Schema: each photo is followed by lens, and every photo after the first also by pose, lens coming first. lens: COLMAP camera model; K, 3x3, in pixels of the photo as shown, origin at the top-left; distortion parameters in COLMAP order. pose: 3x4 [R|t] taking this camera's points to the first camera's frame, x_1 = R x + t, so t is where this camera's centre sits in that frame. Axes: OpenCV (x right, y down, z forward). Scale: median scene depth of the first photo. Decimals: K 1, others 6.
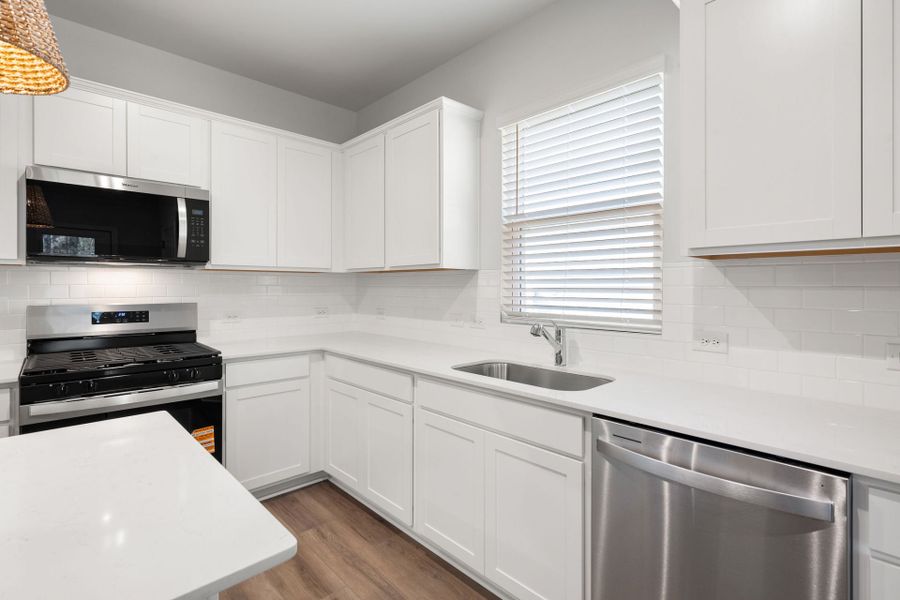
lens RADIAL K [[421.3, 0, 478.8], [0, 421.3, 284.1], [0, 0, 1]] dist [-0.000538, 0.000161]
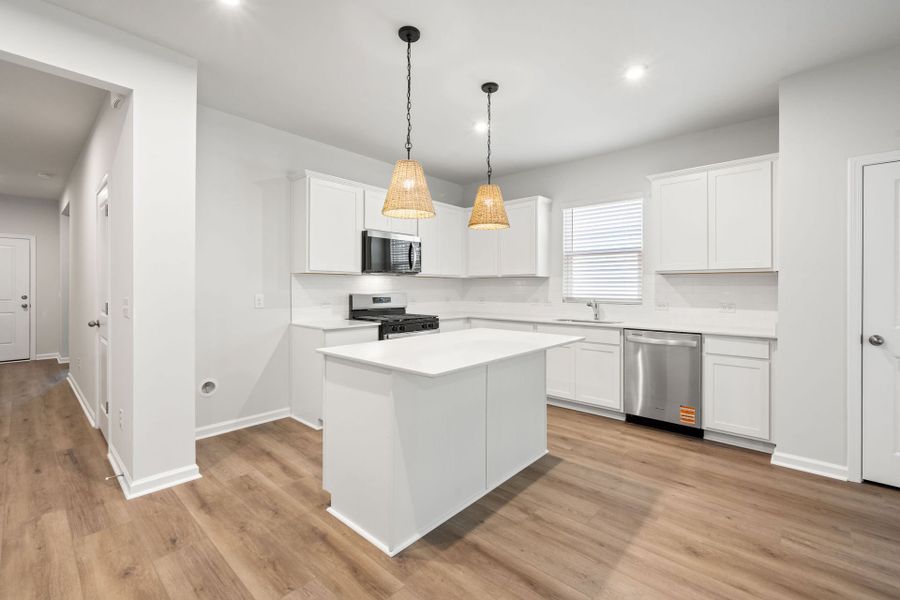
lens RADIAL K [[377.1, 0, 478.2], [0, 377.1, 284.9], [0, 0, 1]] dist [0.000305, 0.000040]
pose [[0.996112, 0.002335, 0.088063, -0.560534], [-0.002176, 0.999996, -0.001893, 0.009145], [-0.088067, 0.001694, 0.996113, -0.872431]]
